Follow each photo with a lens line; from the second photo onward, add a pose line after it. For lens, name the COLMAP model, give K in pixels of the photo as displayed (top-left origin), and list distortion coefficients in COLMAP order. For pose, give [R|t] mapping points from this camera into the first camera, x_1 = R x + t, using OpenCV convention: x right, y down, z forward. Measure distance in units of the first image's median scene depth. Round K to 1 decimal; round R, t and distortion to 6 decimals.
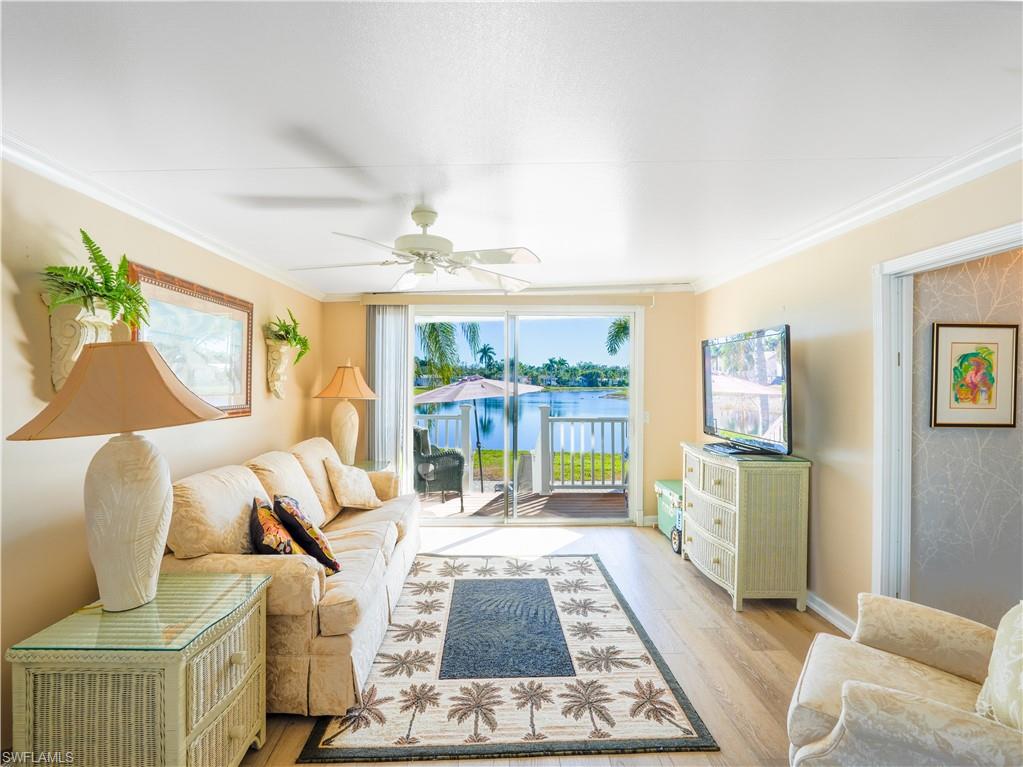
lens RADIAL K [[501.6, 0, 511.5], [0, 501.6, 383.5], [0, 0, 1]] dist [-0.011231, 0.001302]
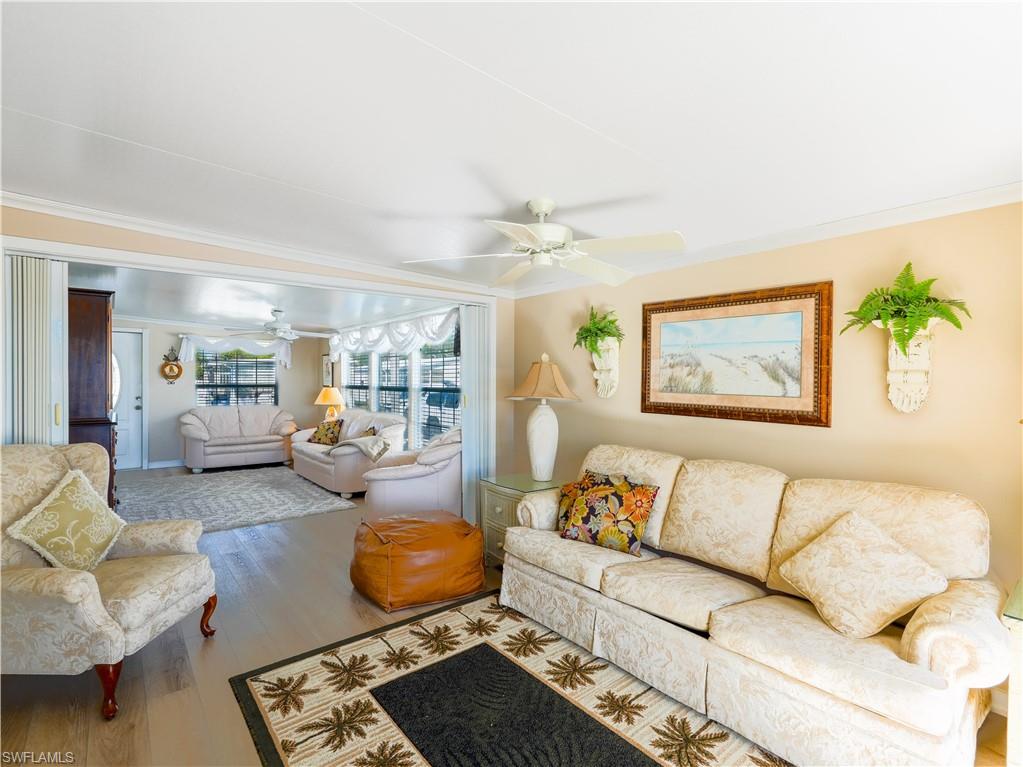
lens RADIAL K [[501.6, 0, 511.5], [0, 501.6, 383.5], [0, 0, 1]] dist [-0.011231, 0.001302]
pose [[-0.803450, -0.009831, -0.595291, 0.490591], [-0.014151, 0.999897, 0.002587, 0.003140], [0.595204, 0.010502, -0.803506, 1.958396]]
